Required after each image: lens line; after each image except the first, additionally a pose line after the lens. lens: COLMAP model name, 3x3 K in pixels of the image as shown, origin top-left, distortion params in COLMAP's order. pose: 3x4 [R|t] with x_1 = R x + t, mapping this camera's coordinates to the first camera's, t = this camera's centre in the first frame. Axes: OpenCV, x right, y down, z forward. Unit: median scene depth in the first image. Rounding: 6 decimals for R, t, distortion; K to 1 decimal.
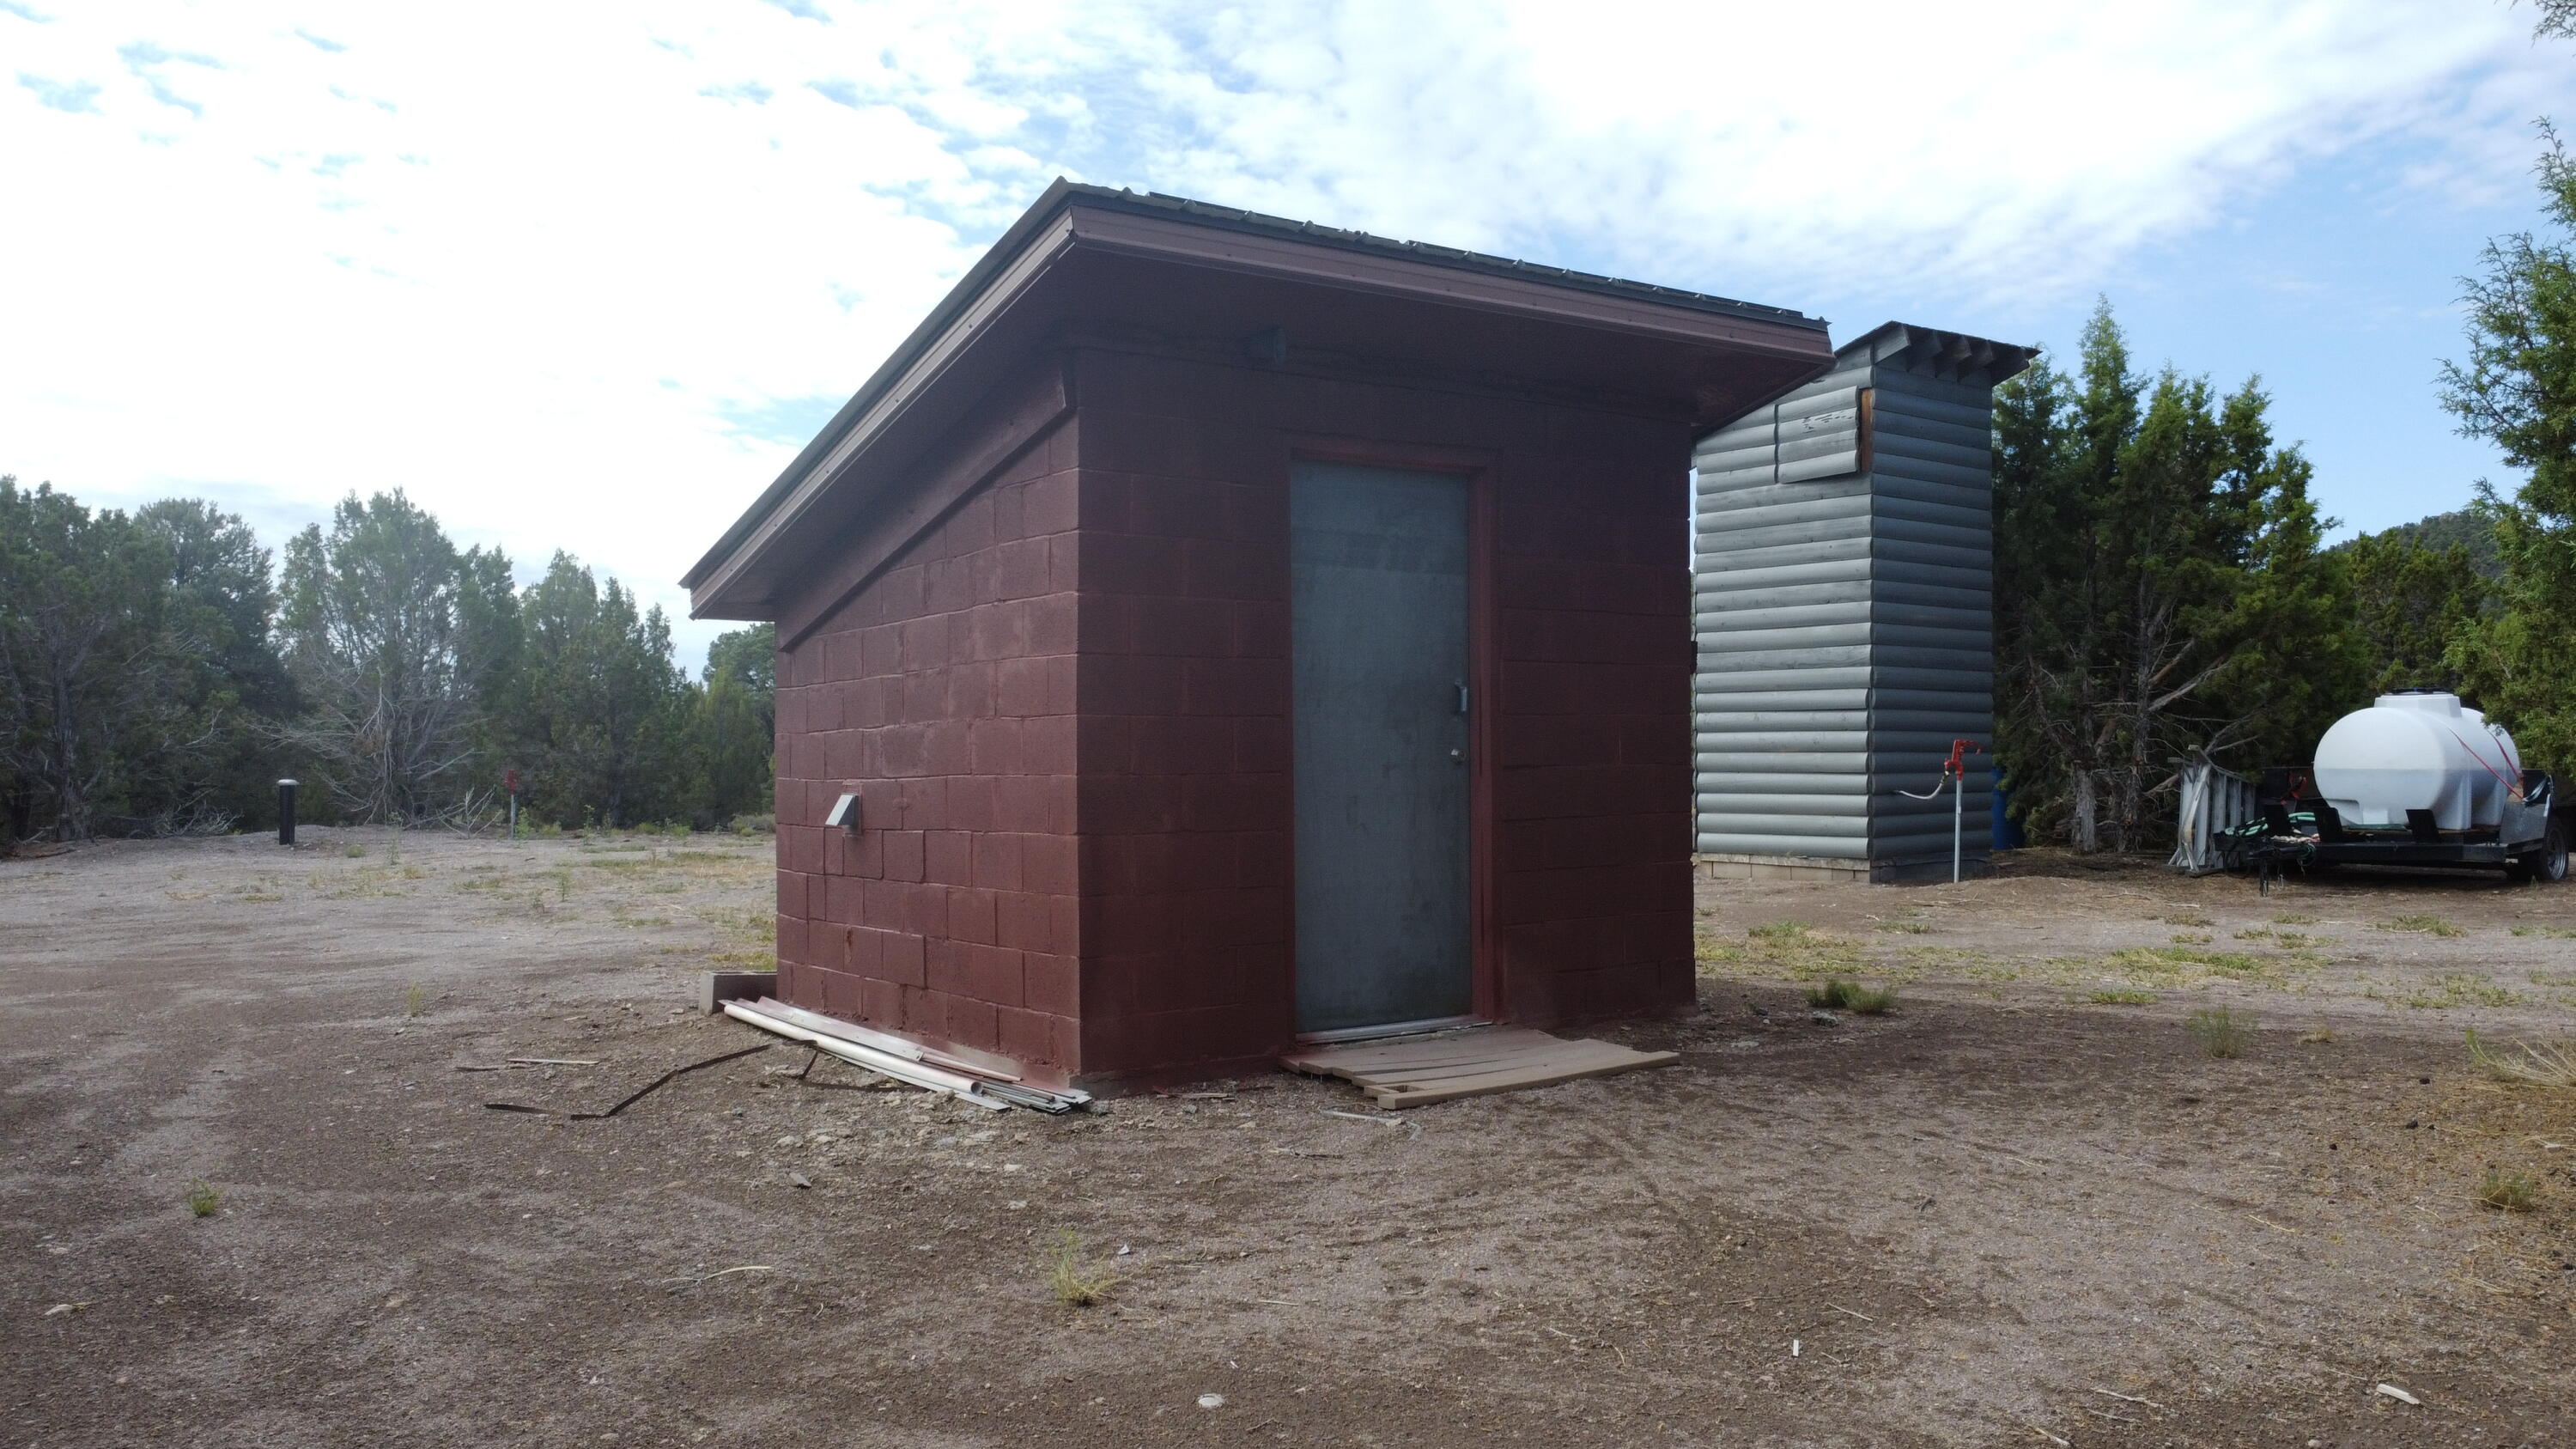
lens RADIAL K [[1941.8, 0, 1291.6], [0, 1941.8, 728.7], [0, 0, 1]] dist [0.007246, -0.008832]
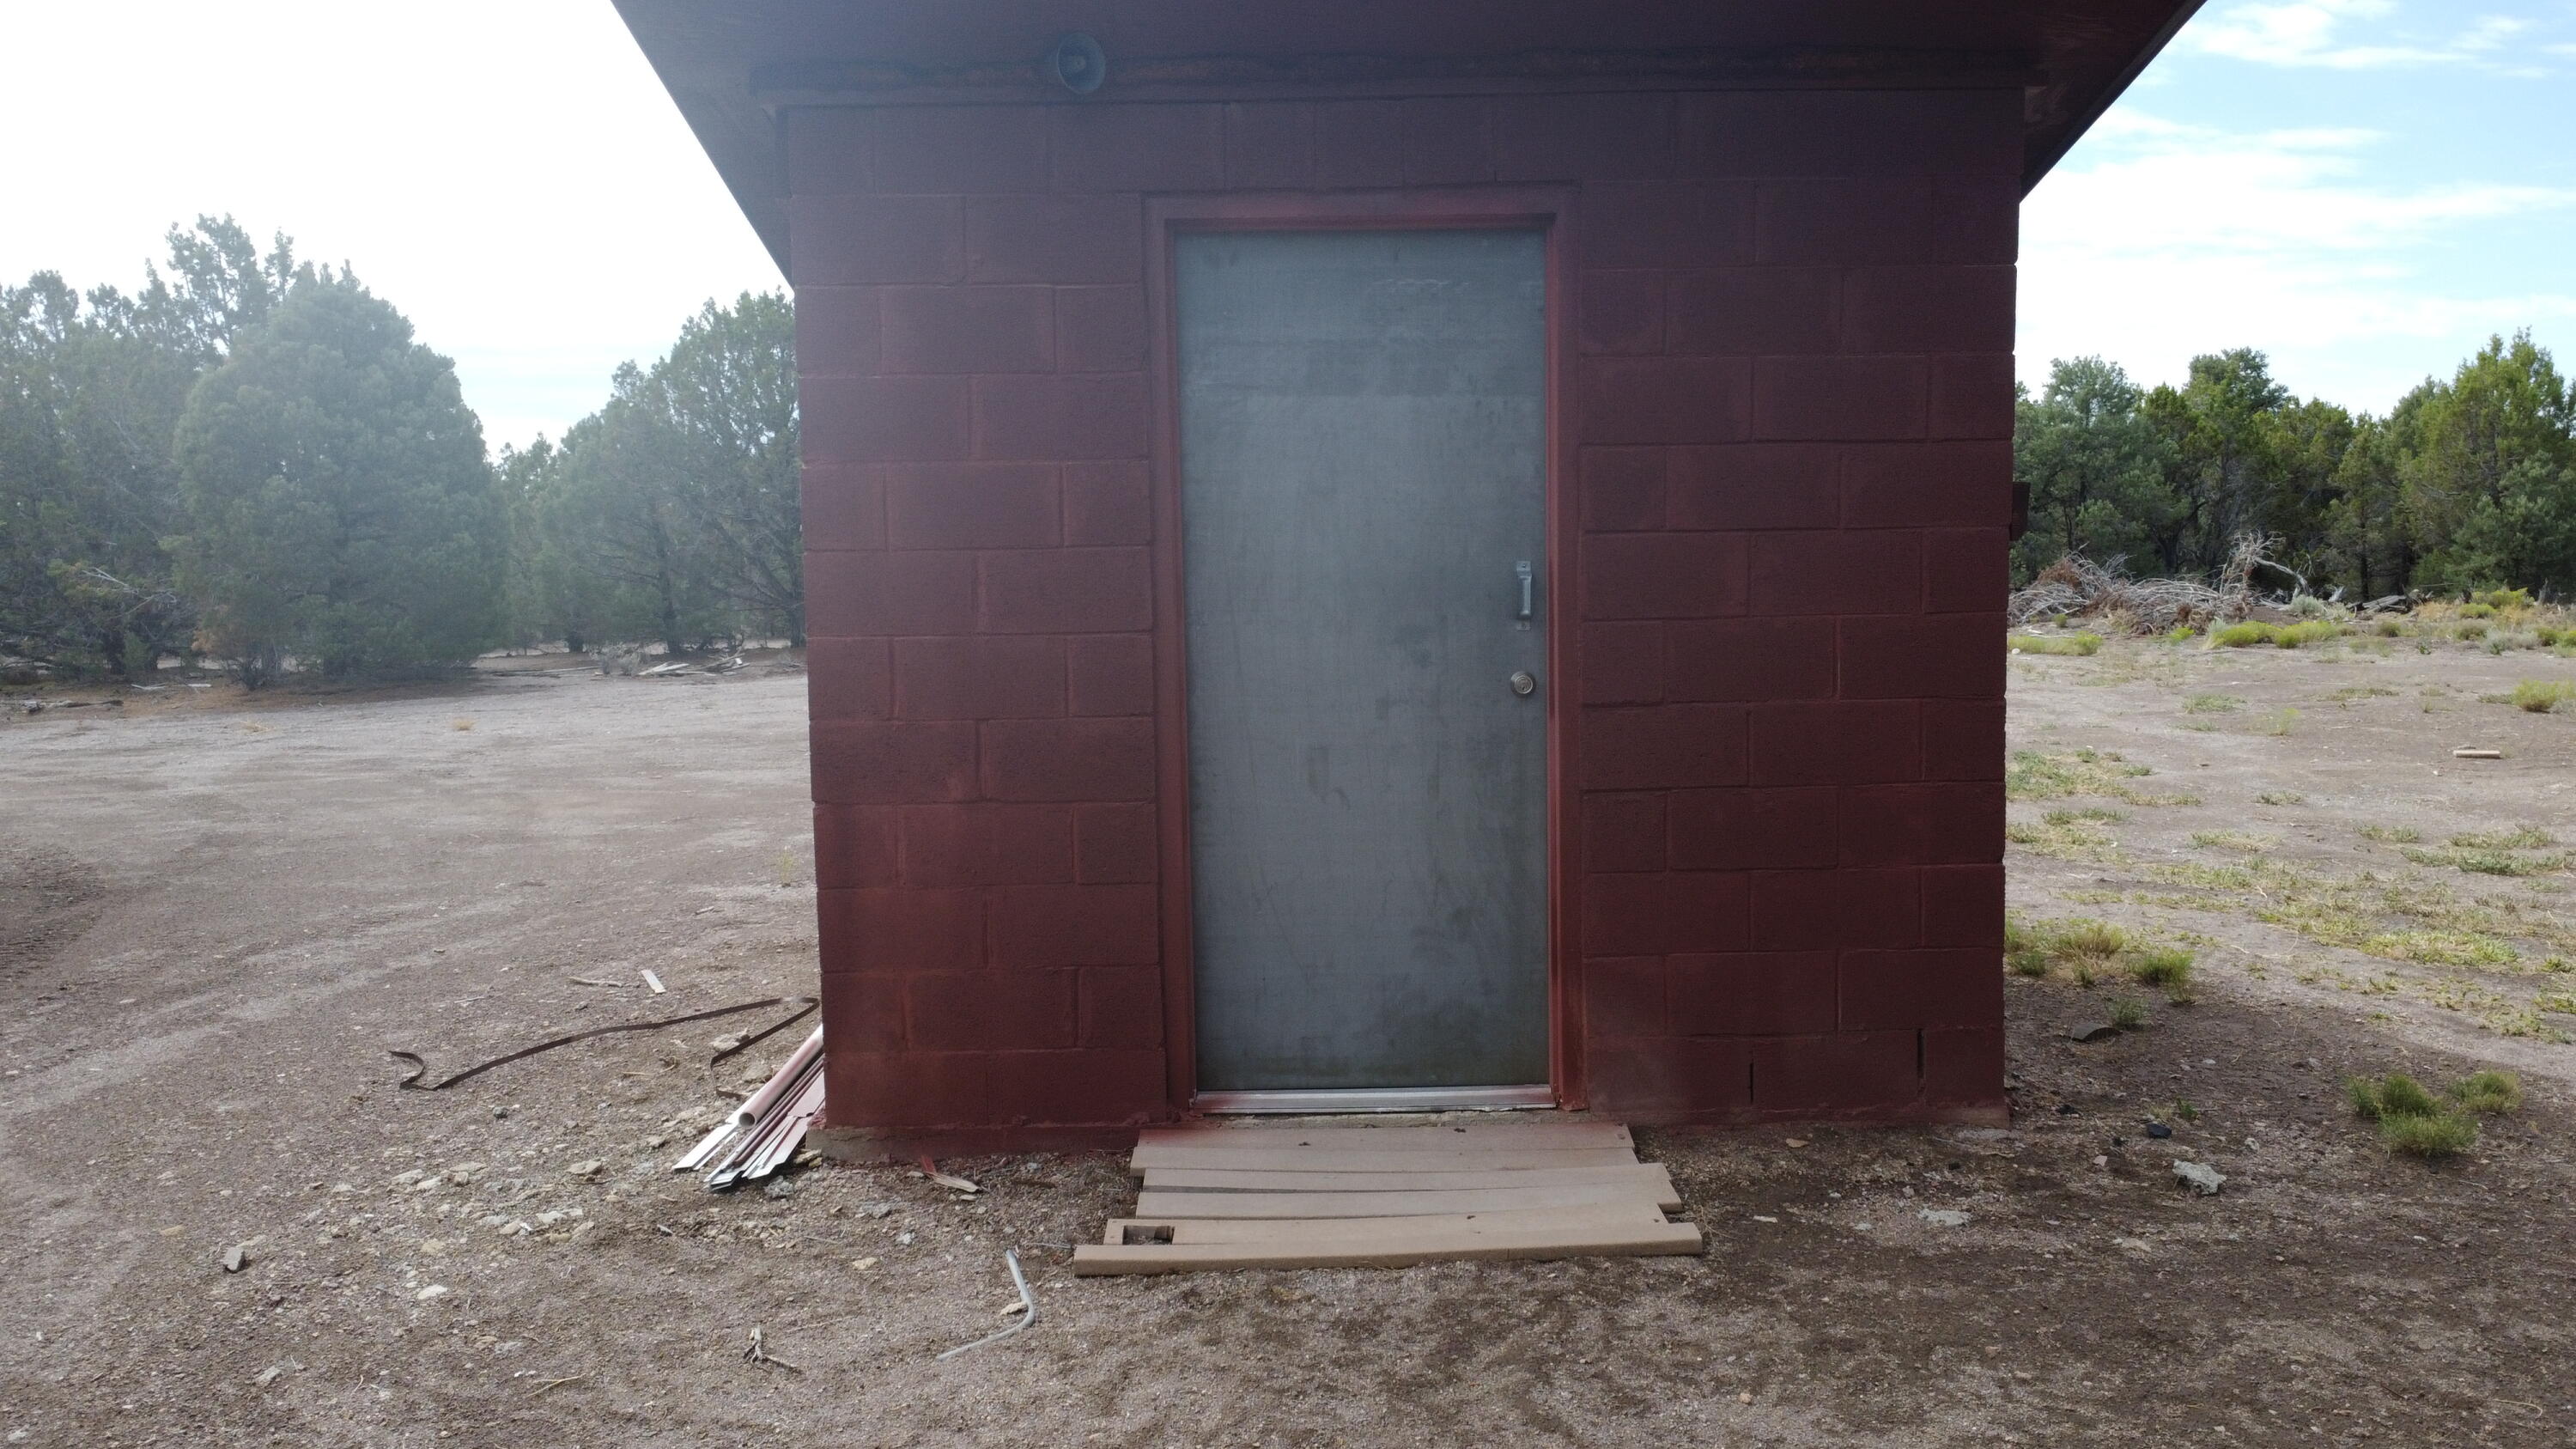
lens RADIAL K [[1941.8, 0, 1287.0], [0, 1941.8, 724.8], [0, 0, 1]] dist [0.007246, -0.008832]
pose [[0.829964, 0.044339, -0.556052, 0.389293], [0.017544, 0.994268, 0.105468, -0.042486], [0.557541, -0.097290, 0.824428, 0.451643]]
